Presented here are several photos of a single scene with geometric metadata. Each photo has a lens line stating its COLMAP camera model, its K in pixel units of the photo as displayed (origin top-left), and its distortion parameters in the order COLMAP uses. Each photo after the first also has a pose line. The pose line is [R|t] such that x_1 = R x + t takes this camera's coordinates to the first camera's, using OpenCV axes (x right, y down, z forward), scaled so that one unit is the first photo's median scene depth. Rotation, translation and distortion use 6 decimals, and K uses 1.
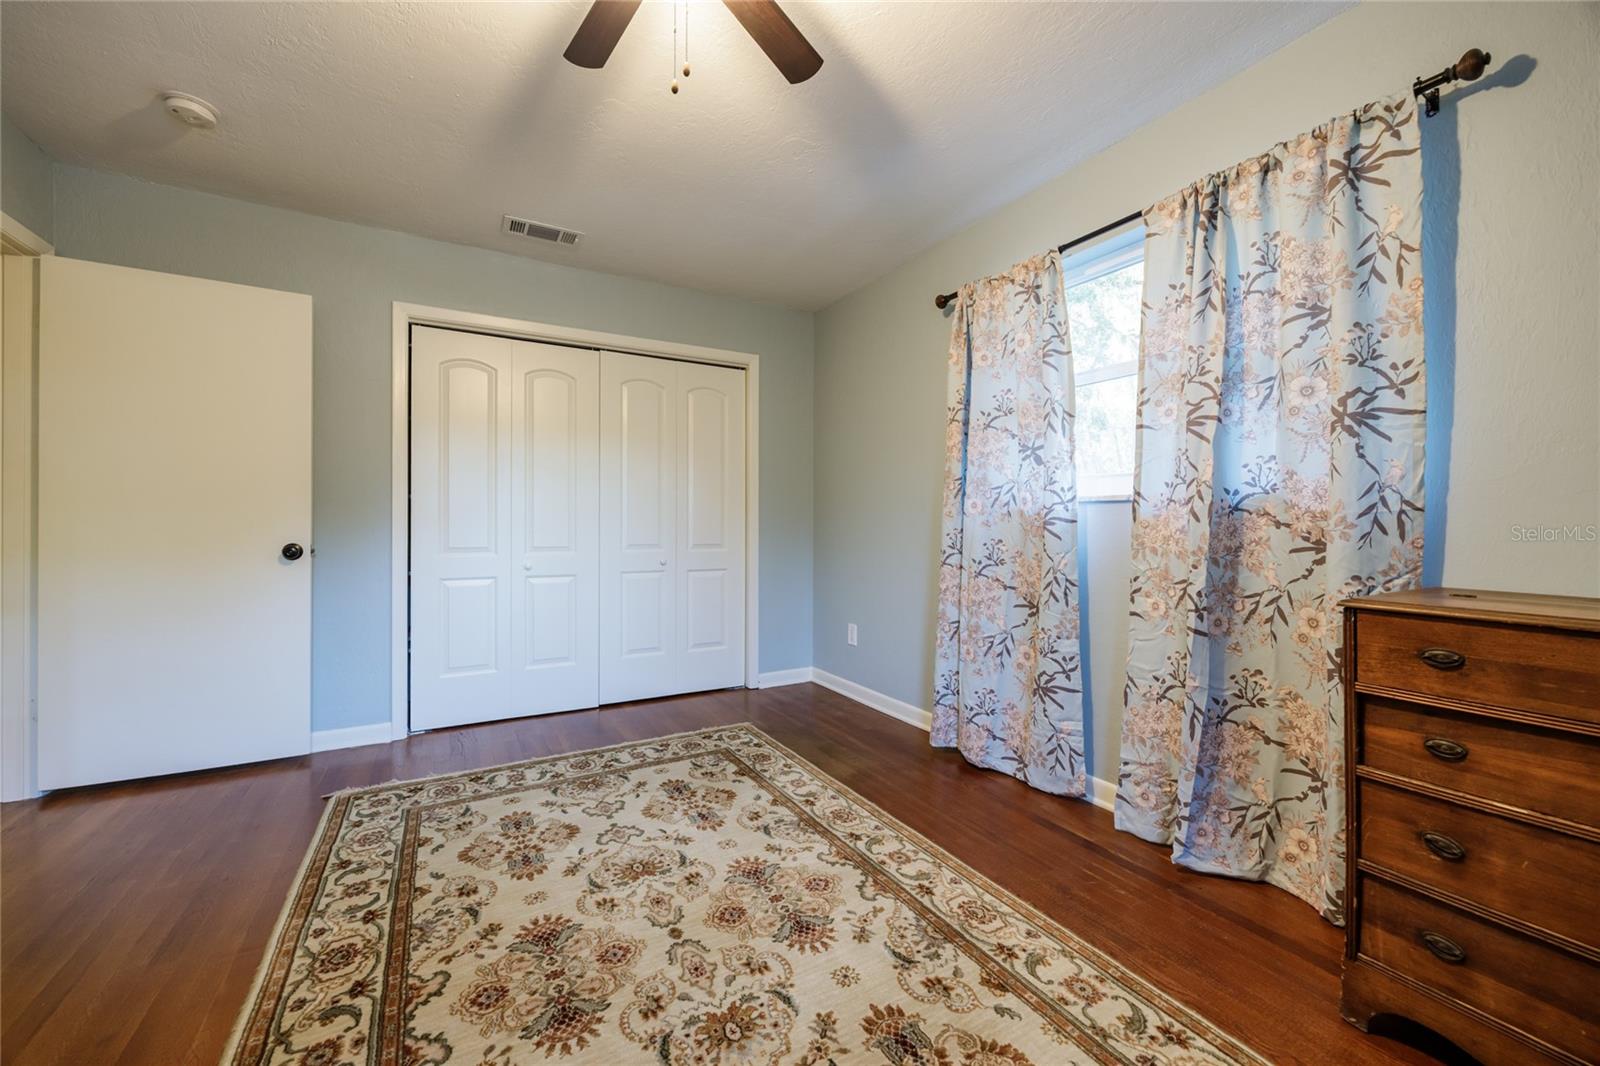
lens RADIAL K [[620.3, 0, 807.2], [0, 620.3, 529.0], [0, 0, 1]] dist [-0.003441, -0.000458]
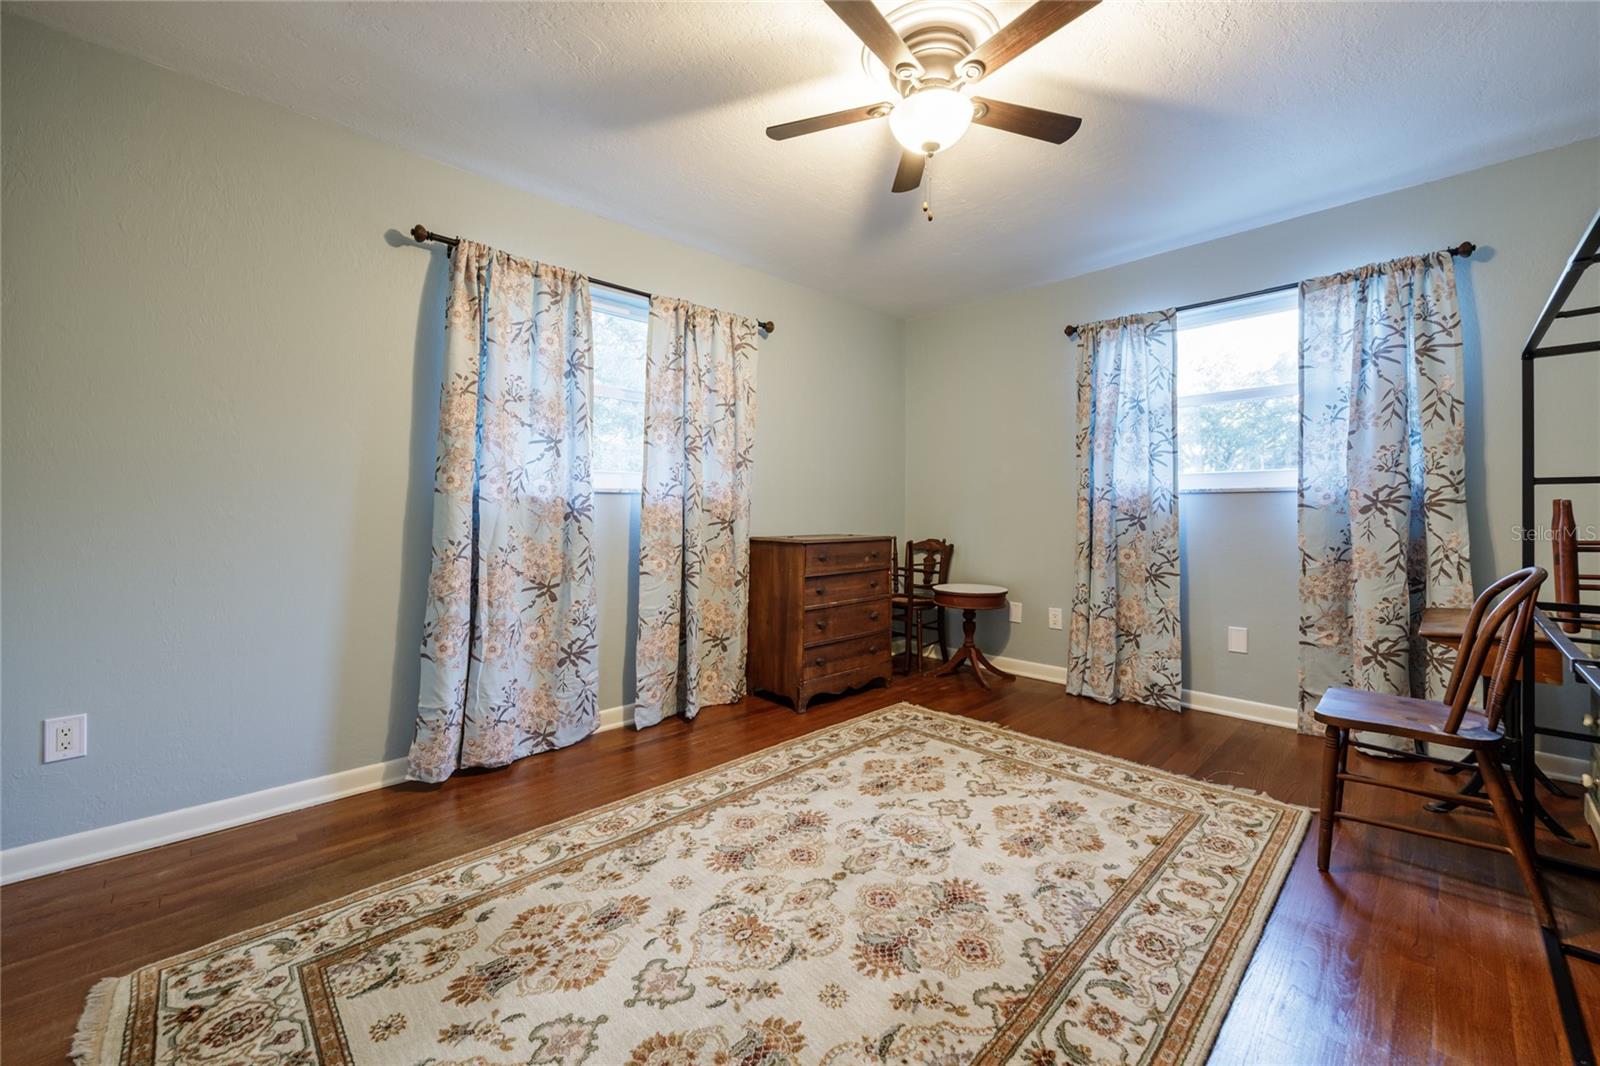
lens RADIAL K [[620.3, 0, 806.9], [0, 620.3, 520.7], [0, 0, 1]] dist [-0.003441, -0.000458]
pose [[-0.243661, -0.017197, 0.969708, -0.992631], [0.005704, 0.999800, 0.019164, -0.009264], [-0.969844, 0.010200, -0.243514, 1.031342]]
